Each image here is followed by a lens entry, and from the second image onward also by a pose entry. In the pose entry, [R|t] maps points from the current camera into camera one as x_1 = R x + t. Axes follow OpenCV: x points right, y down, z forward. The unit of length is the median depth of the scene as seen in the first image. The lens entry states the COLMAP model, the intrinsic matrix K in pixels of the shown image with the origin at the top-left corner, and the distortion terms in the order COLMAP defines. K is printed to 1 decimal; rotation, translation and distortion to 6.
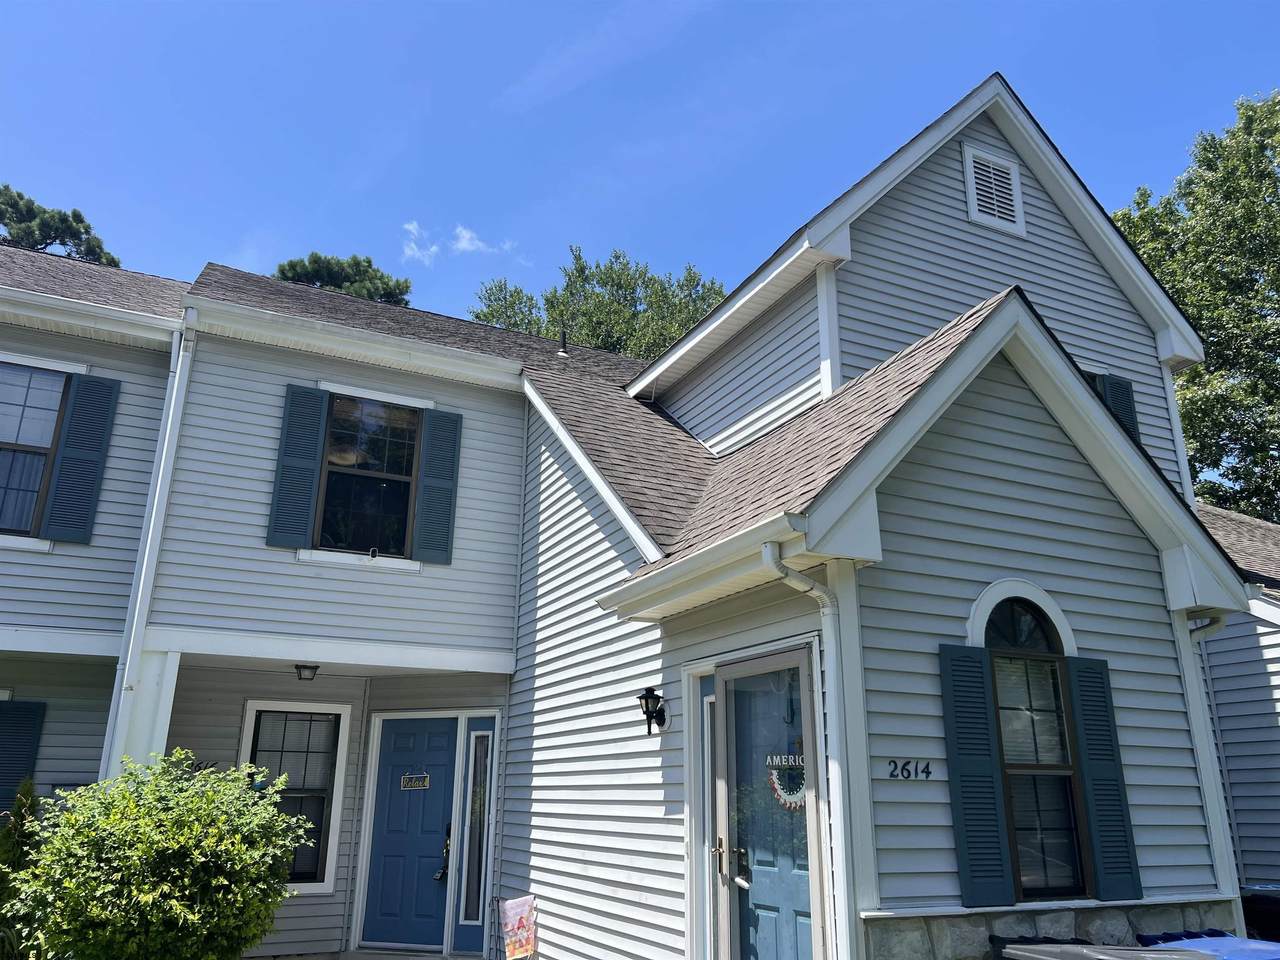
lens RADIAL K [[984.5, 0, 640.0], [0, 984.5, 480.0], [0, 0, 1]] dist [0.078159, -0.106933]
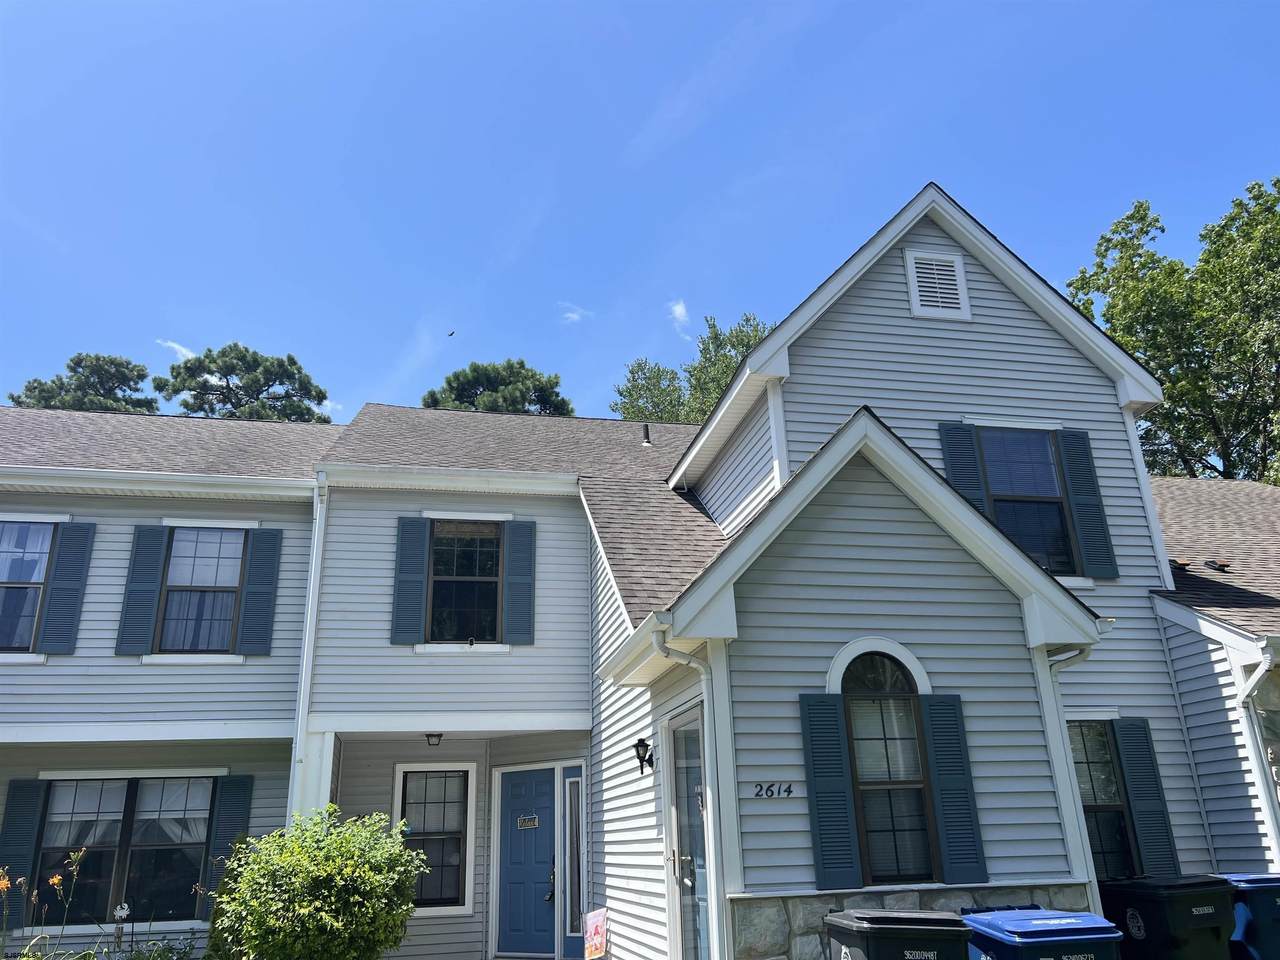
lens RADIAL K [[995.6, 0, 640.0], [0, 995.6, 480.0], [0, 0, 1]] dist [0.068952, -0.110118]
pose [[0.969838, -0.120153, -0.212079, 0.284859], [0.112313, 0.992480, -0.048684, -0.054726], [0.216334, 0.023396, 0.976039, -0.253760]]
